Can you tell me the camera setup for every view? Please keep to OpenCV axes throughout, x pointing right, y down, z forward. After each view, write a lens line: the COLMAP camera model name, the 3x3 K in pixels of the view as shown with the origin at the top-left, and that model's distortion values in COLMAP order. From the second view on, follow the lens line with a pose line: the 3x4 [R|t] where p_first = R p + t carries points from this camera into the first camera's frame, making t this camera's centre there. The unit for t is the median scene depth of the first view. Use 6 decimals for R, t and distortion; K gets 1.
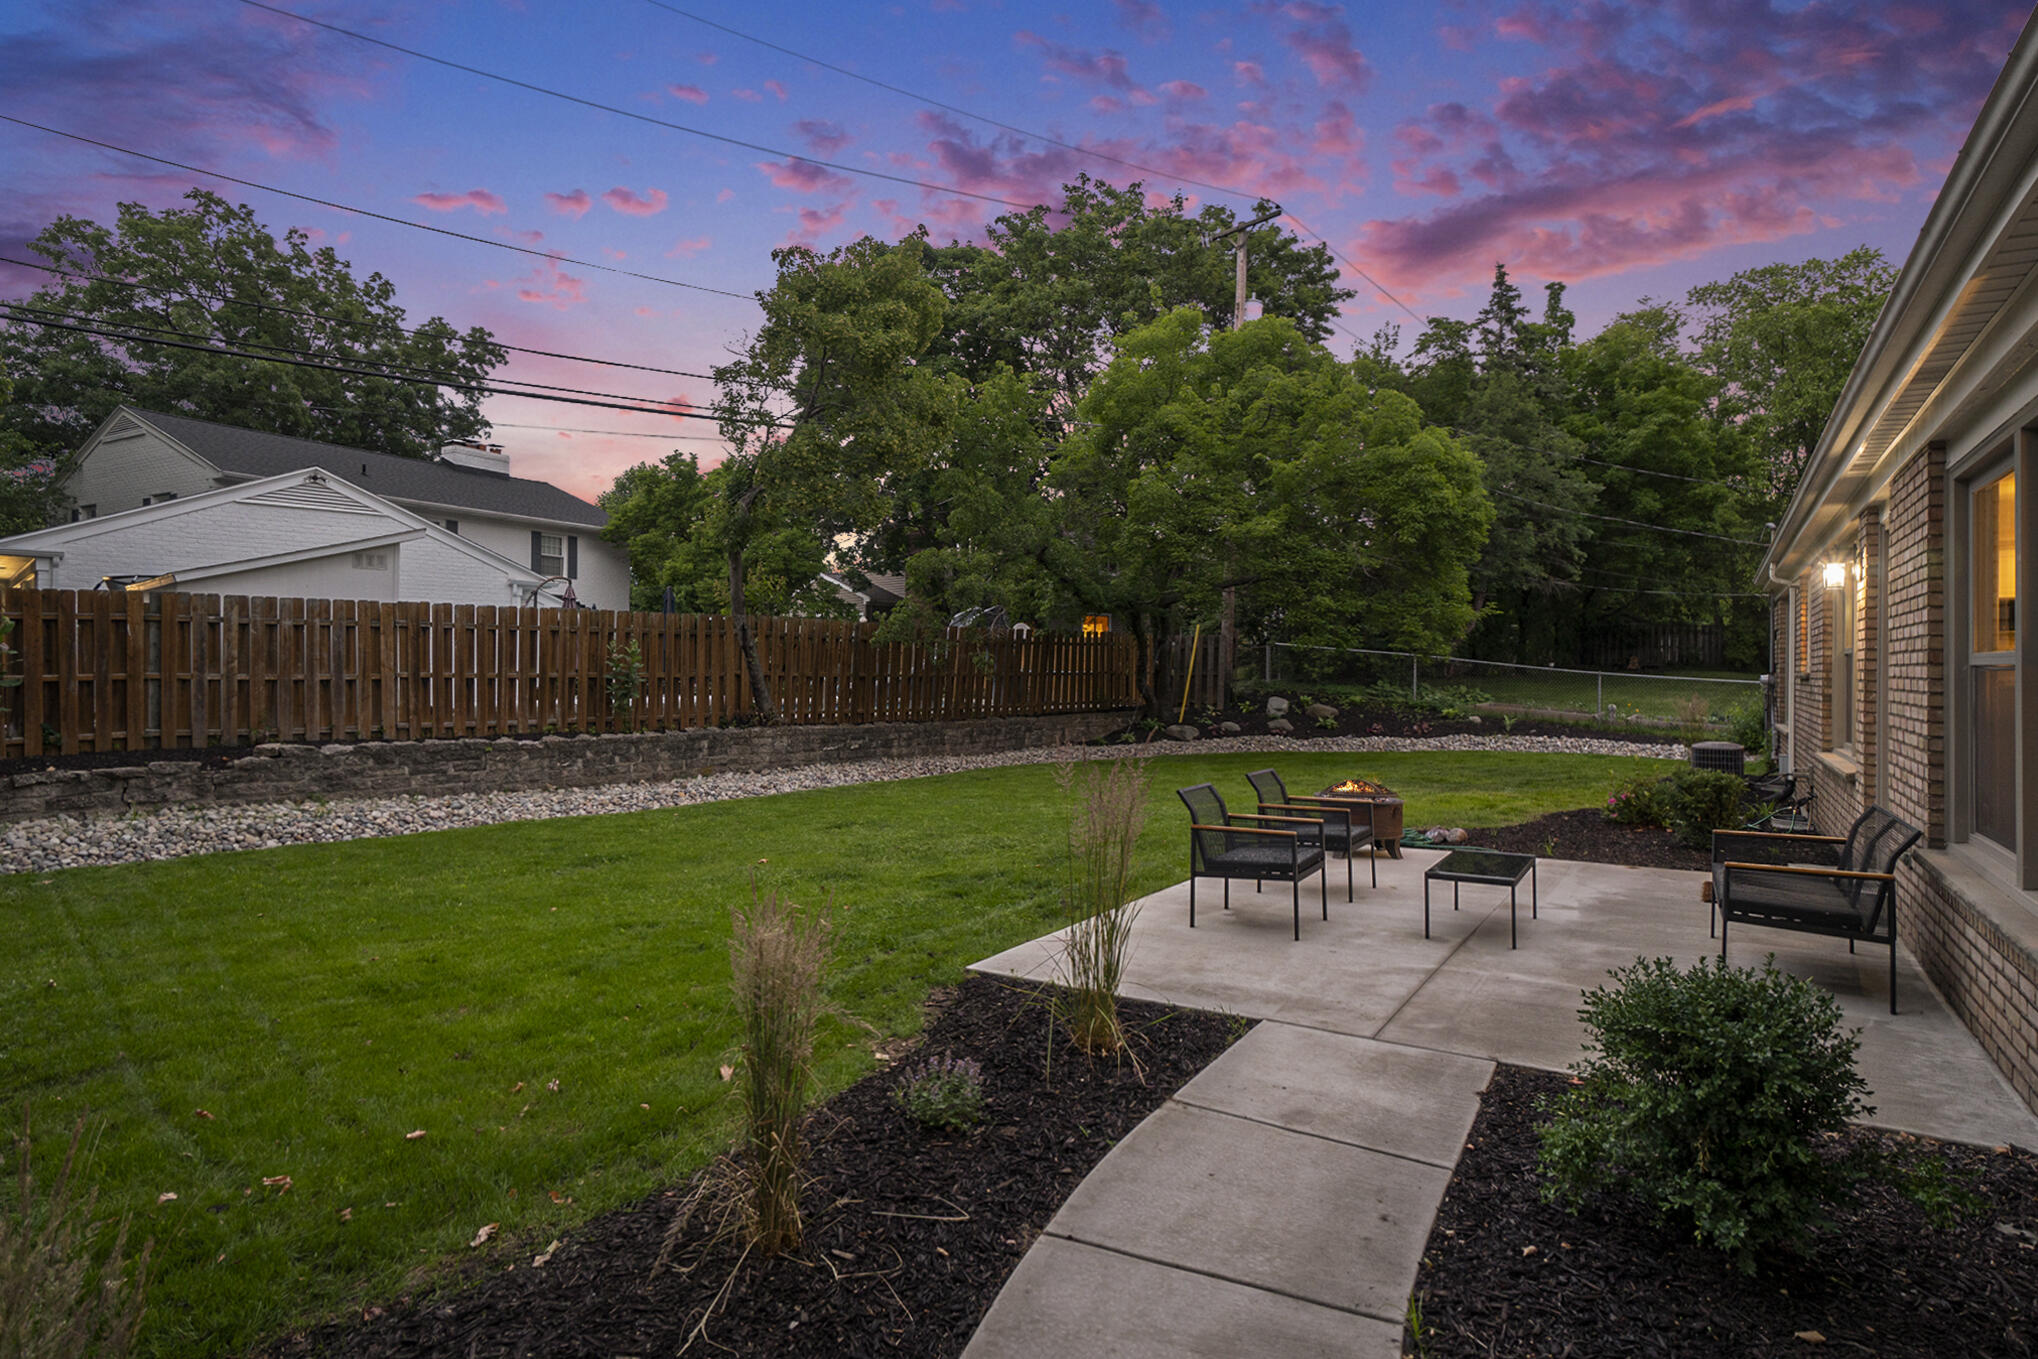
lens RADIAL K [[1045.9, 0, 1019.2], [0, 1045.9, 683.1], [0, 0, 1]] dist [-0.016060, -0.006823]
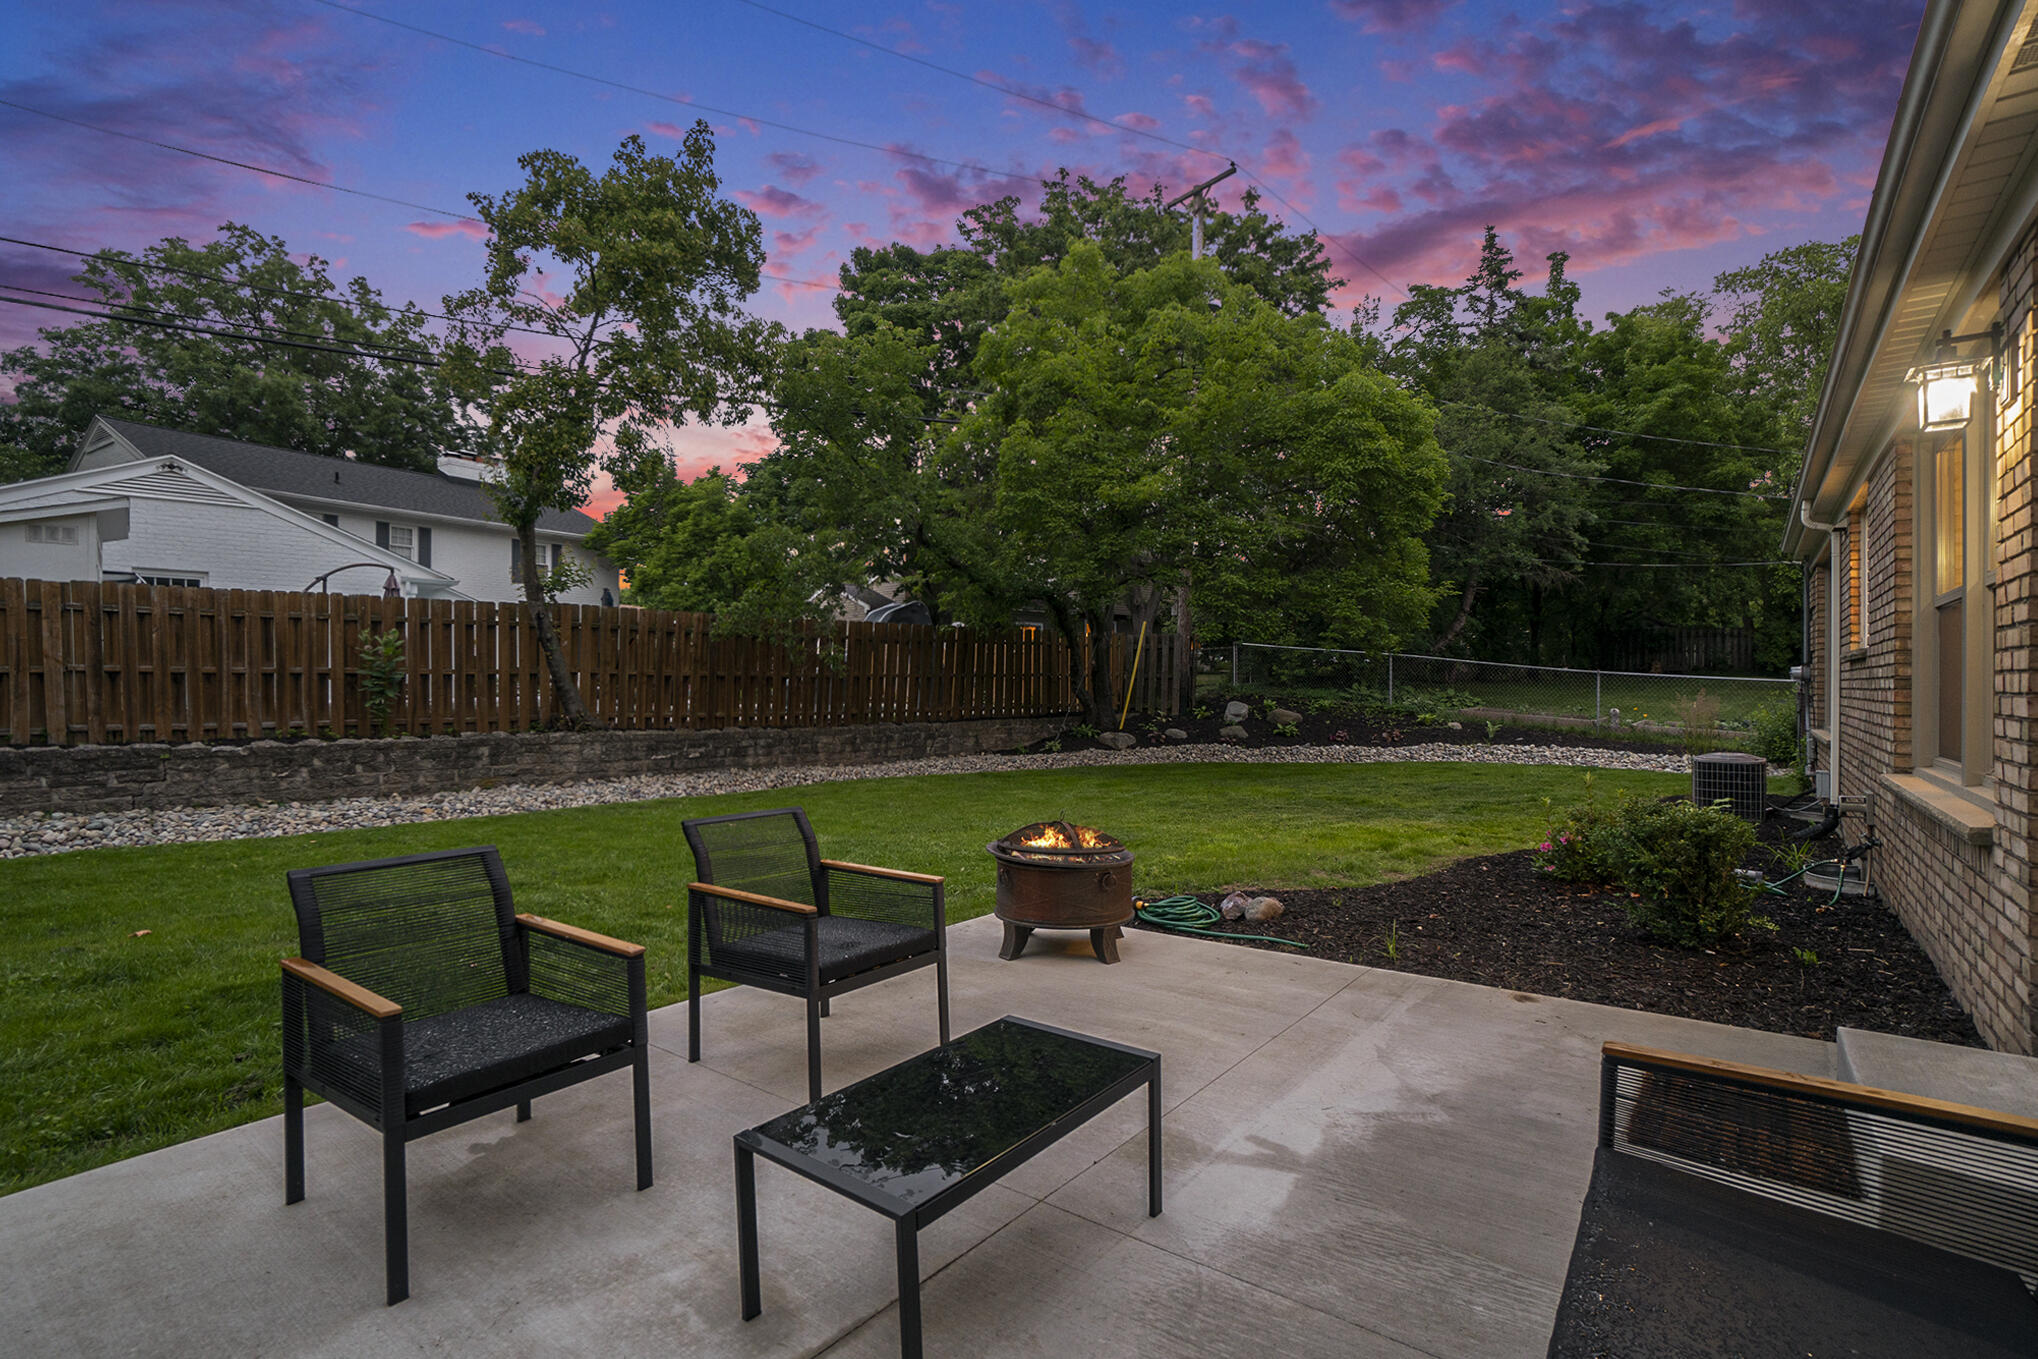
lens RADIAL K [[964.7, 0, 1010.8], [0, 964.7, 689.0], [0, 0, 1]] dist [-0.026220, 0.005202]
pose [[0.997508, -0.001045, -0.070541, 0.129754], [0.000624, 0.999982, -0.005988, 0.008787], [0.070546, 0.005929, 0.997491, 0.176760]]
